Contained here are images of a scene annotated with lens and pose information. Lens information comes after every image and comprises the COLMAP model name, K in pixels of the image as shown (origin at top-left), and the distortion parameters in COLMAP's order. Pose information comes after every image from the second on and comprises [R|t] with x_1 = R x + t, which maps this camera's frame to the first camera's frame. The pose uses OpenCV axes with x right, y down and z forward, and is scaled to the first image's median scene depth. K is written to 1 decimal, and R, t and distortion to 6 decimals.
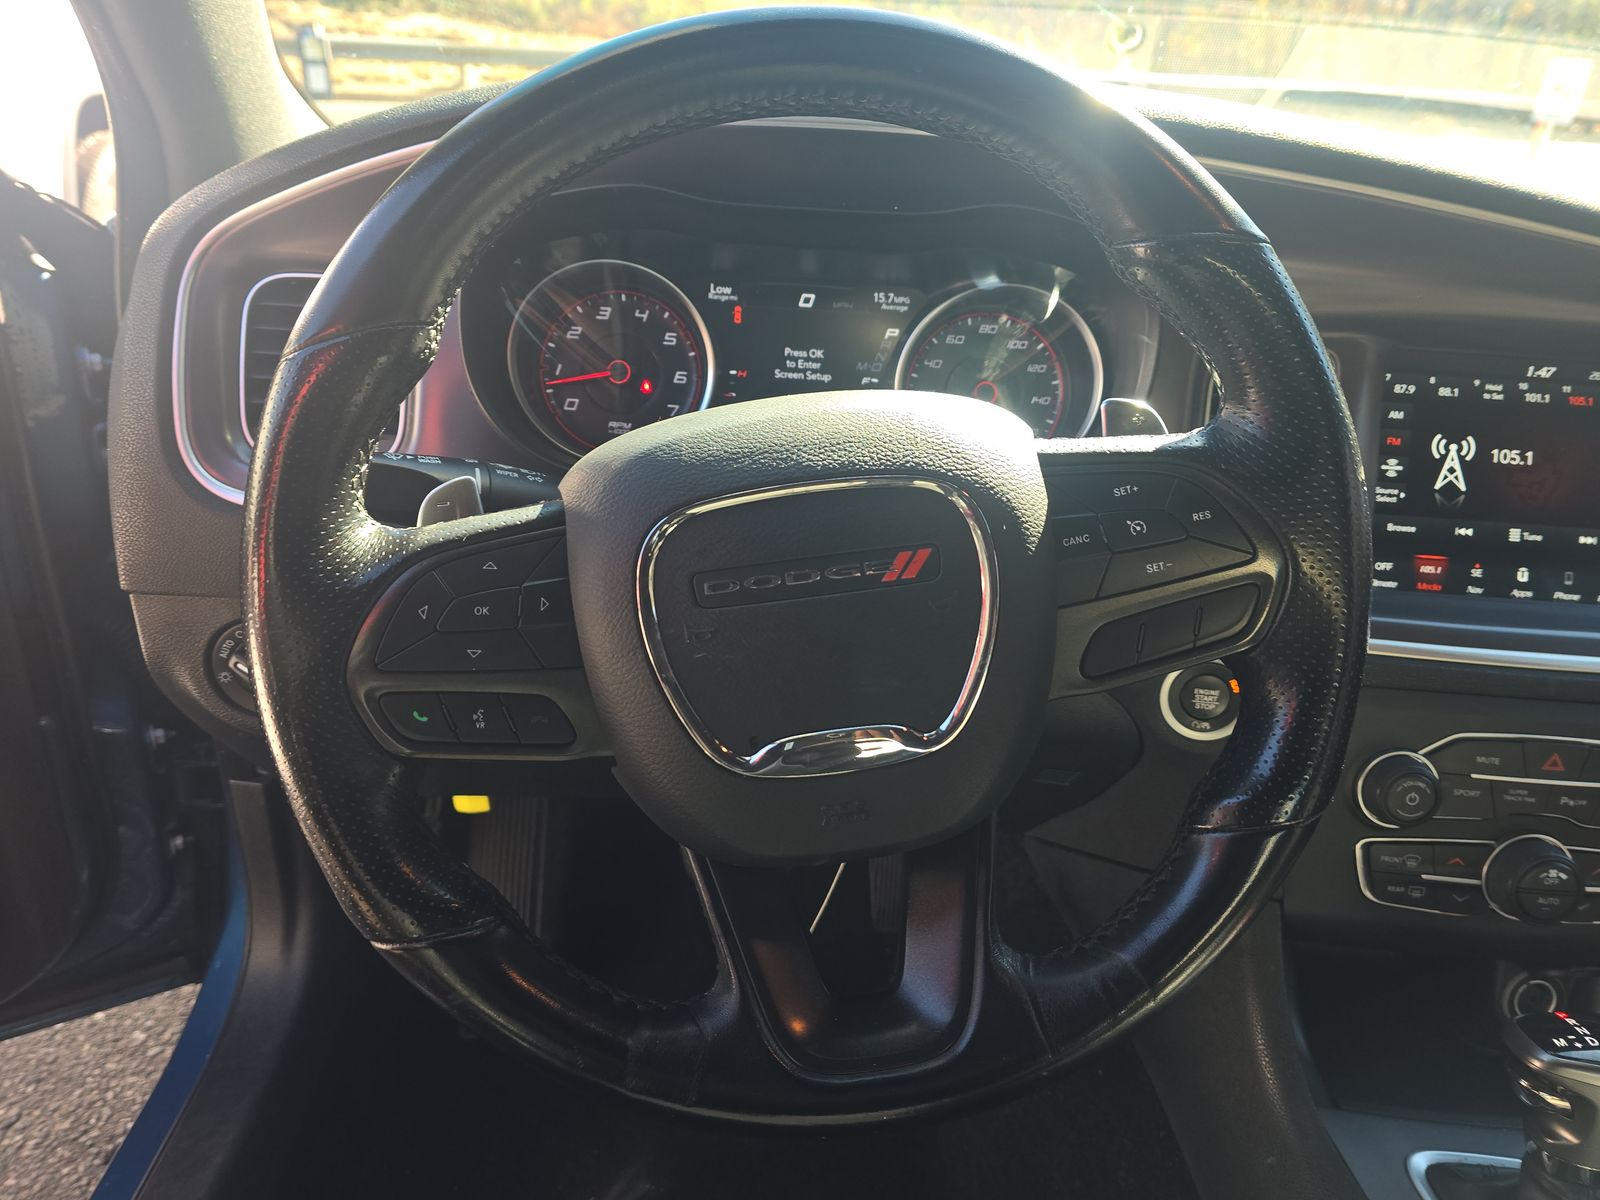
lens RADIAL K [[1087.5, 0, 796.6], [0, 1087.5, 608.2], [0, 0, 1]] dist [-0.008171, -0.003024]
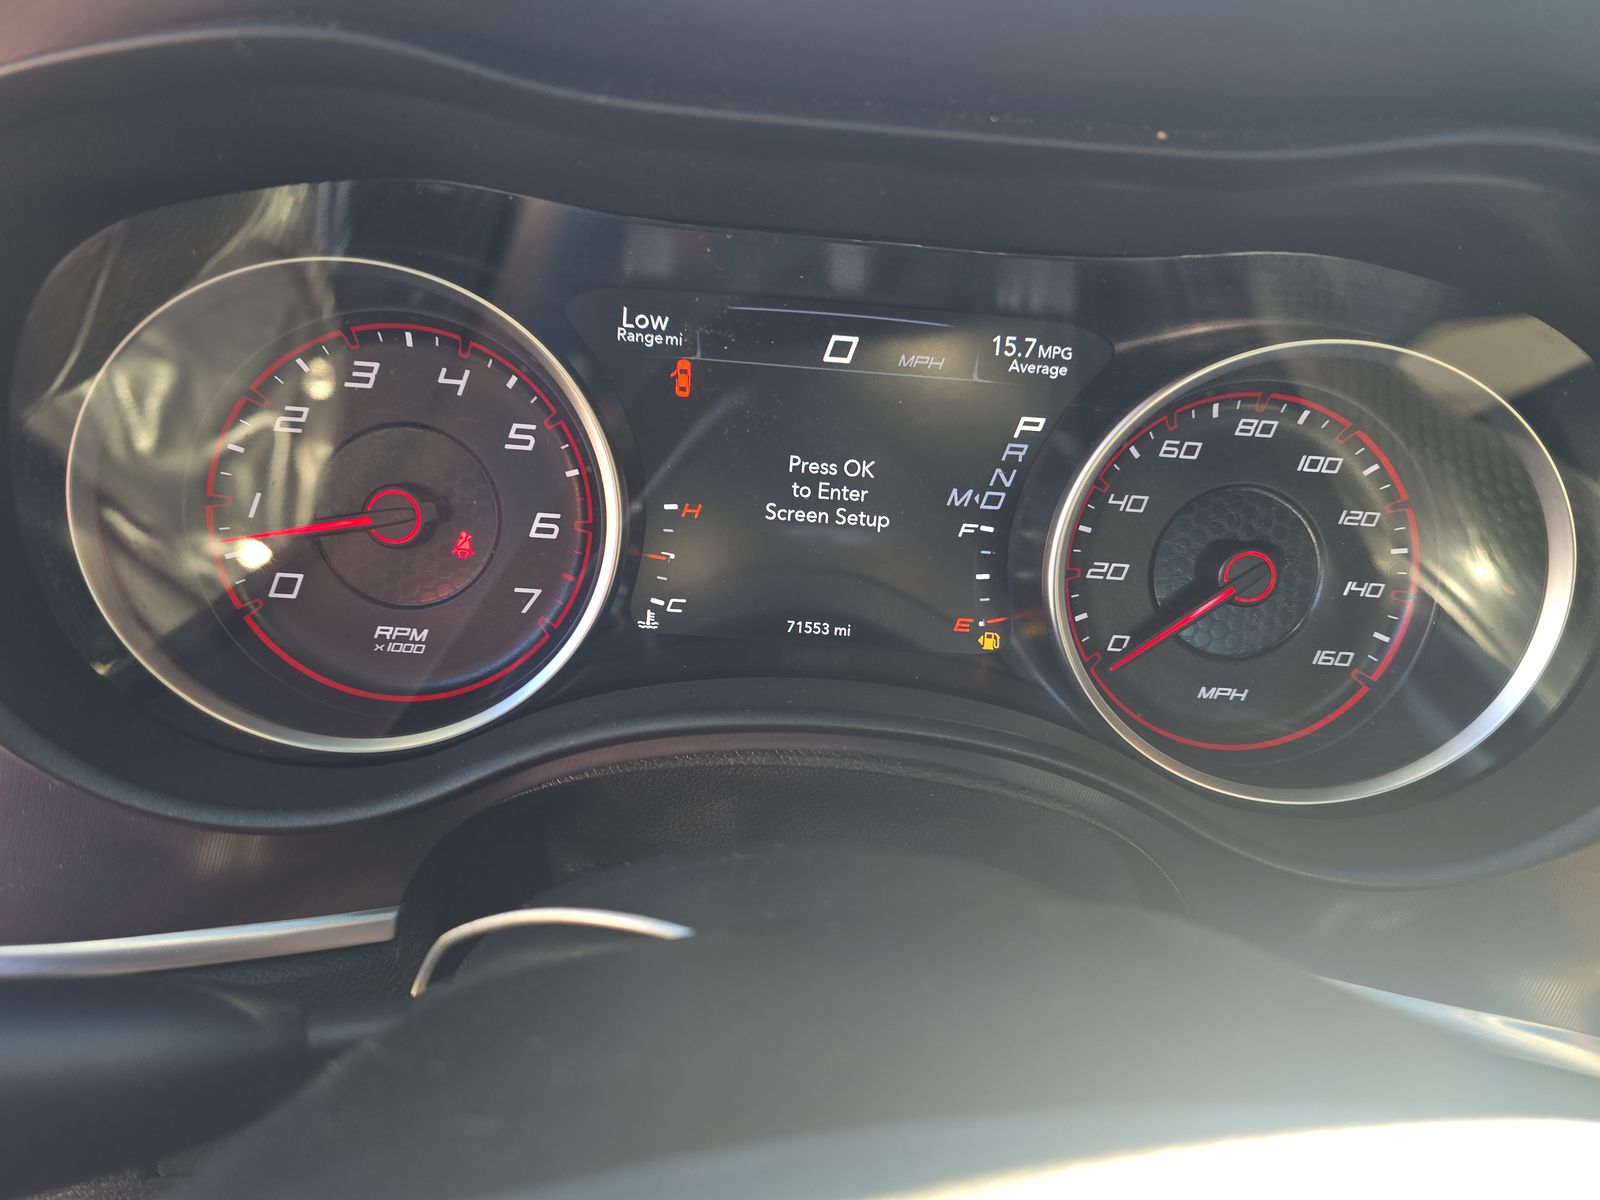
lens RADIAL K [[1087.5, 0, 803.6], [0, 1087.5, 591.2], [0, 0, 1]] dist [-0.008171, -0.003024]
pose [[0.999746, 0.022405, 0.002463, -0.004678], [-0.022453, 0.999510, 0.021807, -0.200447], [-0.001974, -0.021857, 0.999759, 0.574651]]
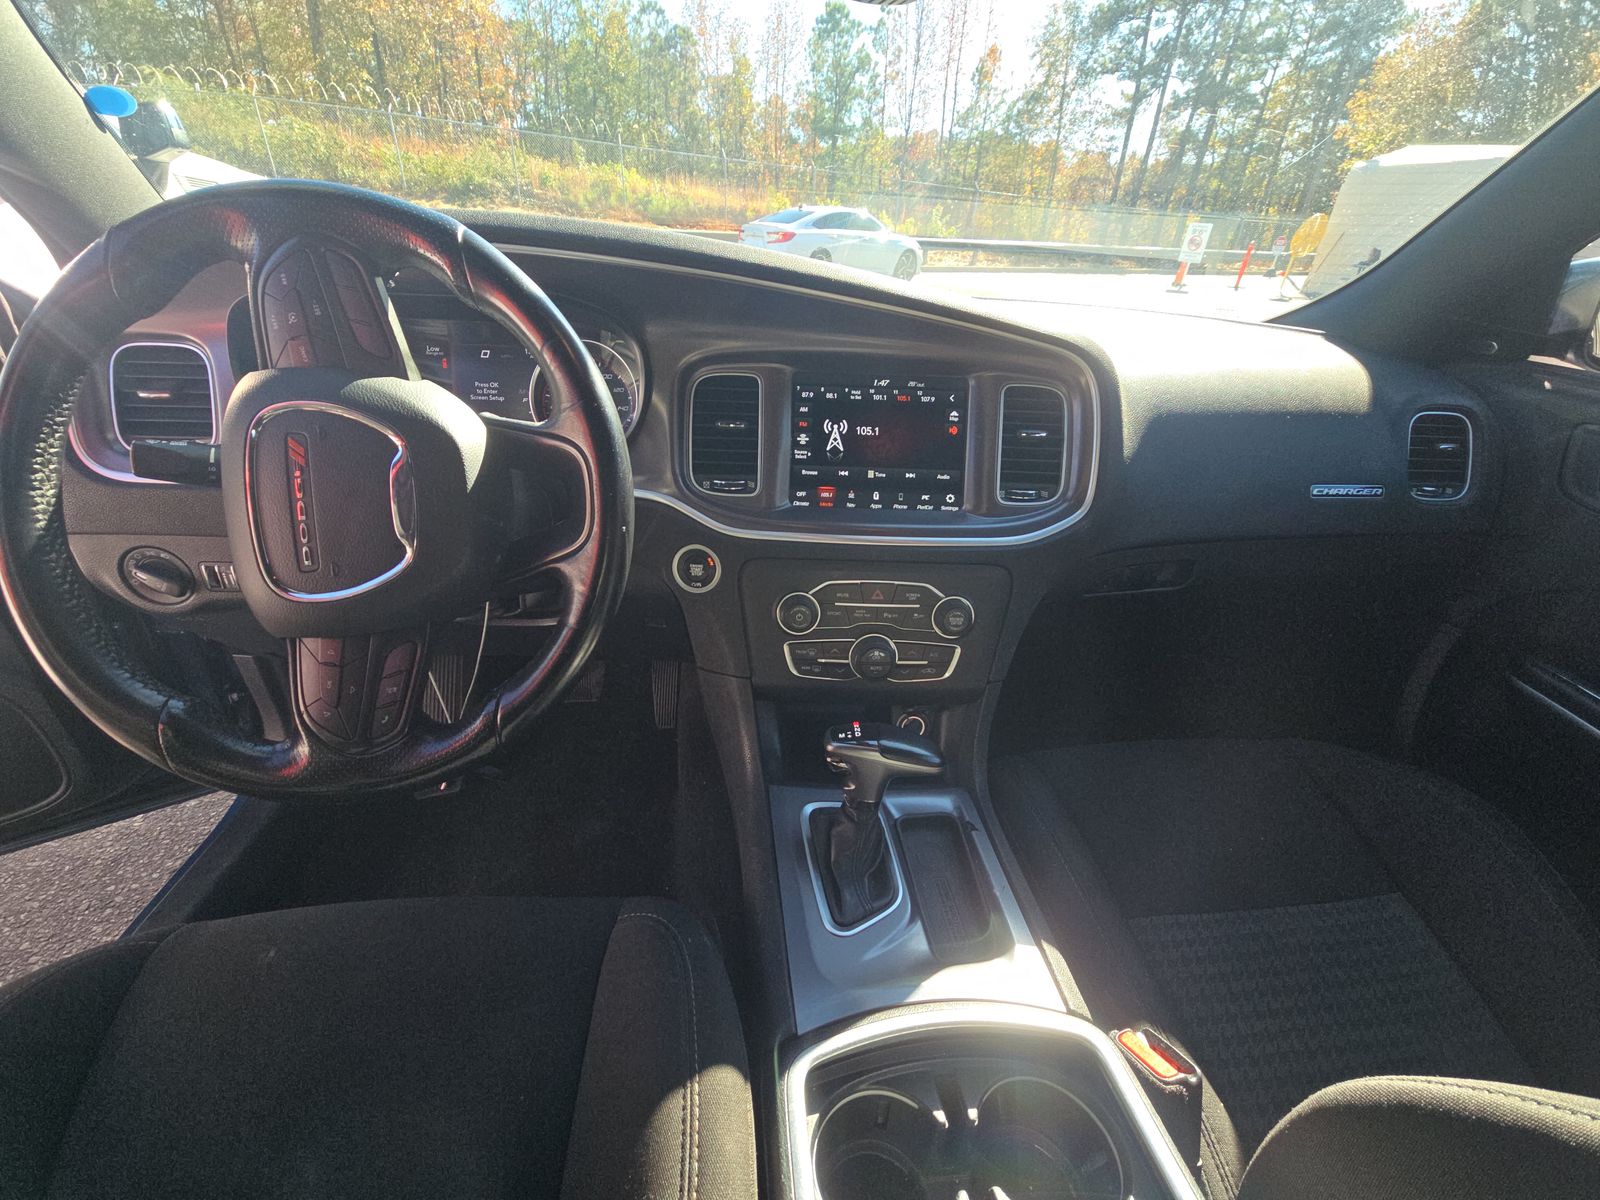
lens RADIAL K [[639.9, 0, 799.9], [0, 639.9, 601.1], [0, 0, 1]] dist [0.001168, -0.000047]
pose [[0.997082, -0.044853, 0.061770, 0.445314], [0.041028, 0.997241, 0.061861, 0.071471], [-0.064375, -0.059146, 0.996171, -0.080074]]
